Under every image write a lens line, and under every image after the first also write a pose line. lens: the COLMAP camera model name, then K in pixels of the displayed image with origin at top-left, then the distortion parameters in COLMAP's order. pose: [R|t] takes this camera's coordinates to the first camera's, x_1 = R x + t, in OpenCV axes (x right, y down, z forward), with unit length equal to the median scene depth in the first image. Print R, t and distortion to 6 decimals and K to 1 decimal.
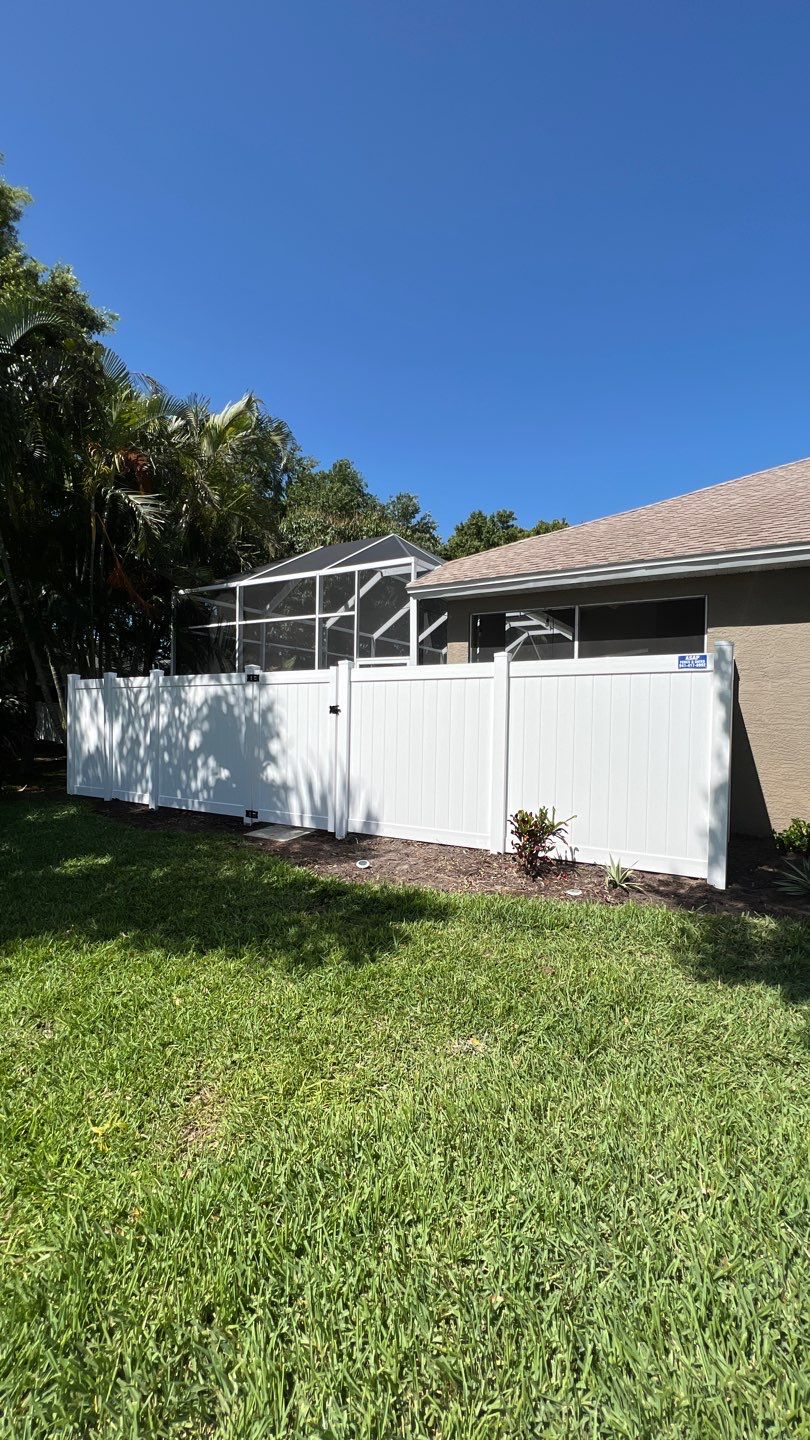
lens RADIAL K [[623.4, 0, 405.0], [0, 623.4, 720.0], [0, 0, 1]] dist [0.000642, -0.000042]
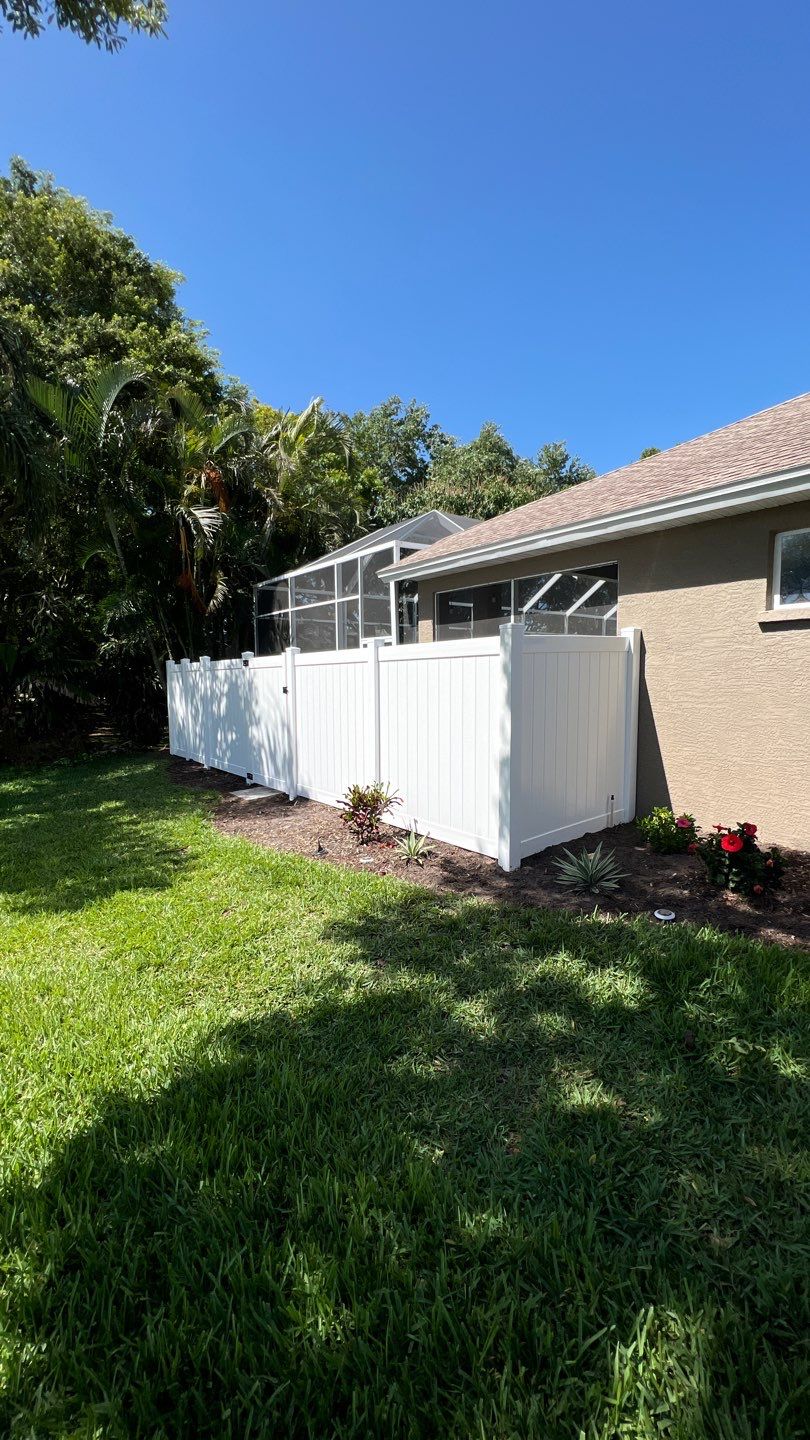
lens RADIAL K [[642.5, 0, 373.3], [0, 642.5, 720.4], [0, 0, 1]] dist [0.000912, 0.000029]
pose [[0.908362, 0.006428, -0.418136, 0.450158], [0.018783, 0.998246, 0.056148, -0.020966], [0.417763, -0.058857, 0.906648, -0.013467]]
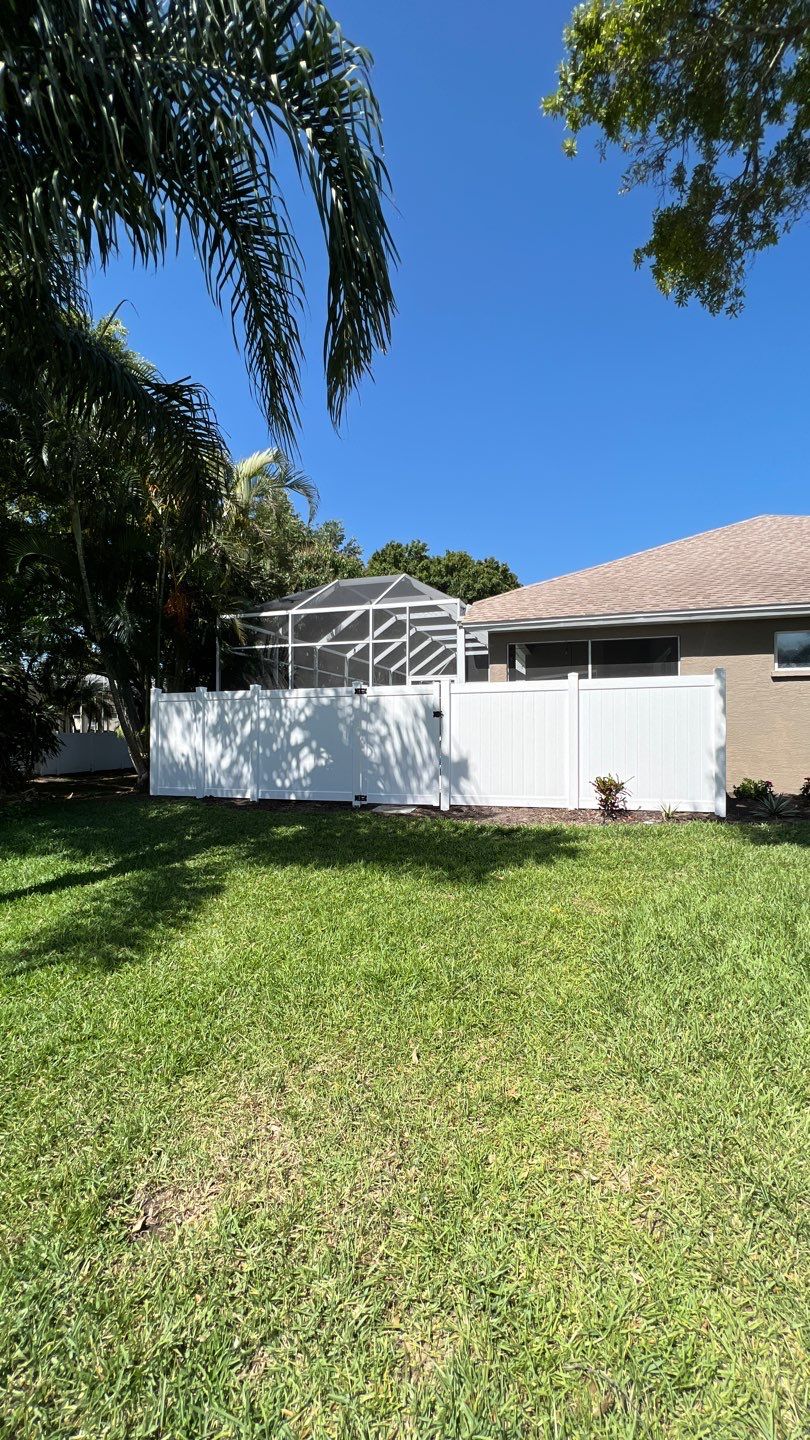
lens RADIAL K [[623.4, 0, 405.0], [0, 623.4, 720.0], [0, 0, 1]] dist [0.000642, -0.000042]
pose [[0.970807, -0.014963, 0.239396, -0.429684], [0.019928, 0.999633, -0.018331, 0.015063], [-0.239034, 0.022567, 0.970749, -0.248736]]
